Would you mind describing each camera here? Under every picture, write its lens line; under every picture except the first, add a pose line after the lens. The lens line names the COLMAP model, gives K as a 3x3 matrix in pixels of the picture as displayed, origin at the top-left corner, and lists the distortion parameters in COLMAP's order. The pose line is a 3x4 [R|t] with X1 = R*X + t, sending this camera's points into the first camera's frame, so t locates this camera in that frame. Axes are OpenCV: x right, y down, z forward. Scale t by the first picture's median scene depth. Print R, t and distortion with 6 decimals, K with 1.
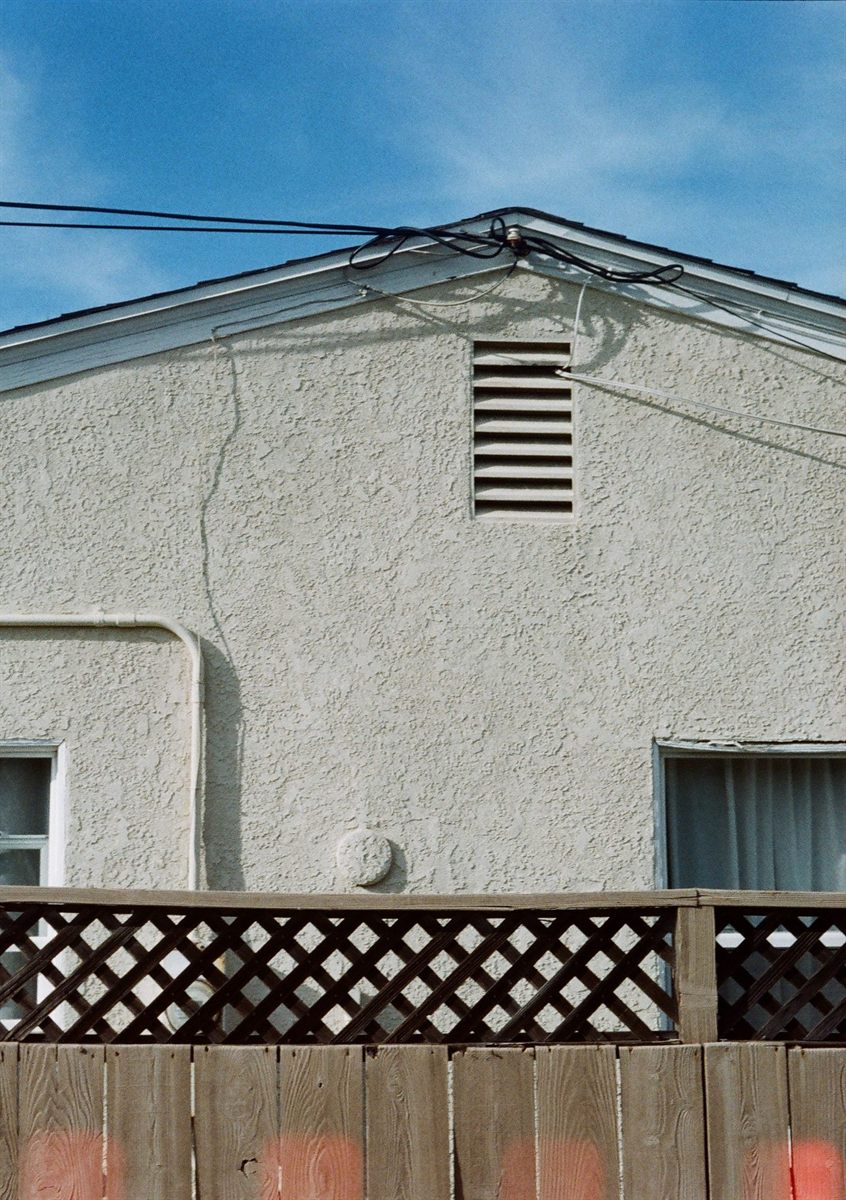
lens RADIAL K [[2061.0, 0, 422.1], [0, 2061.0, 521.0], [0, 0, 1]] dist [0.036091, 0.091392]
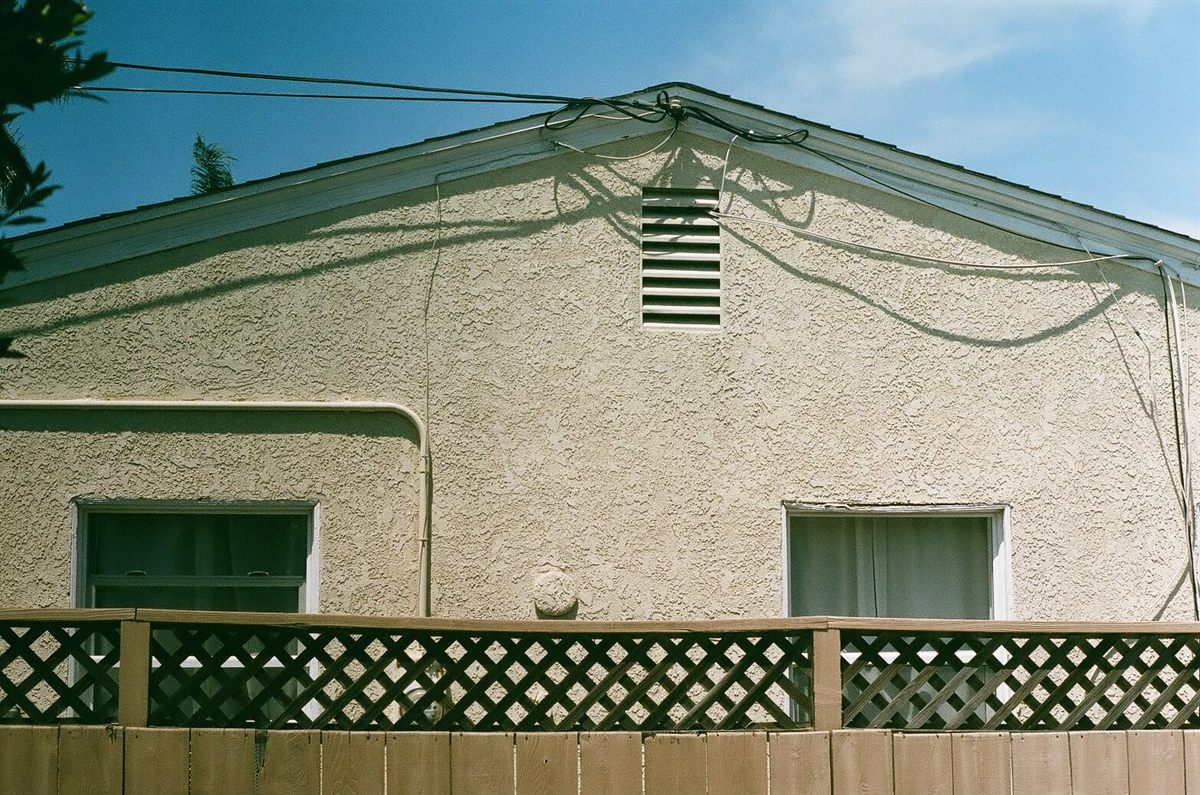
lens RADIAL K [[1895.5, 0, 599.4], [0, 1895.5, 327.2], [0, 0, 1]] dist [-0.008609, 0.008276]
pose [[0.998902, 0.008300, 0.046103, -0.072038], [-0.009160, 0.999787, 0.018478, -0.030087], [-0.045940, -0.018880, 0.998766, -0.213406]]
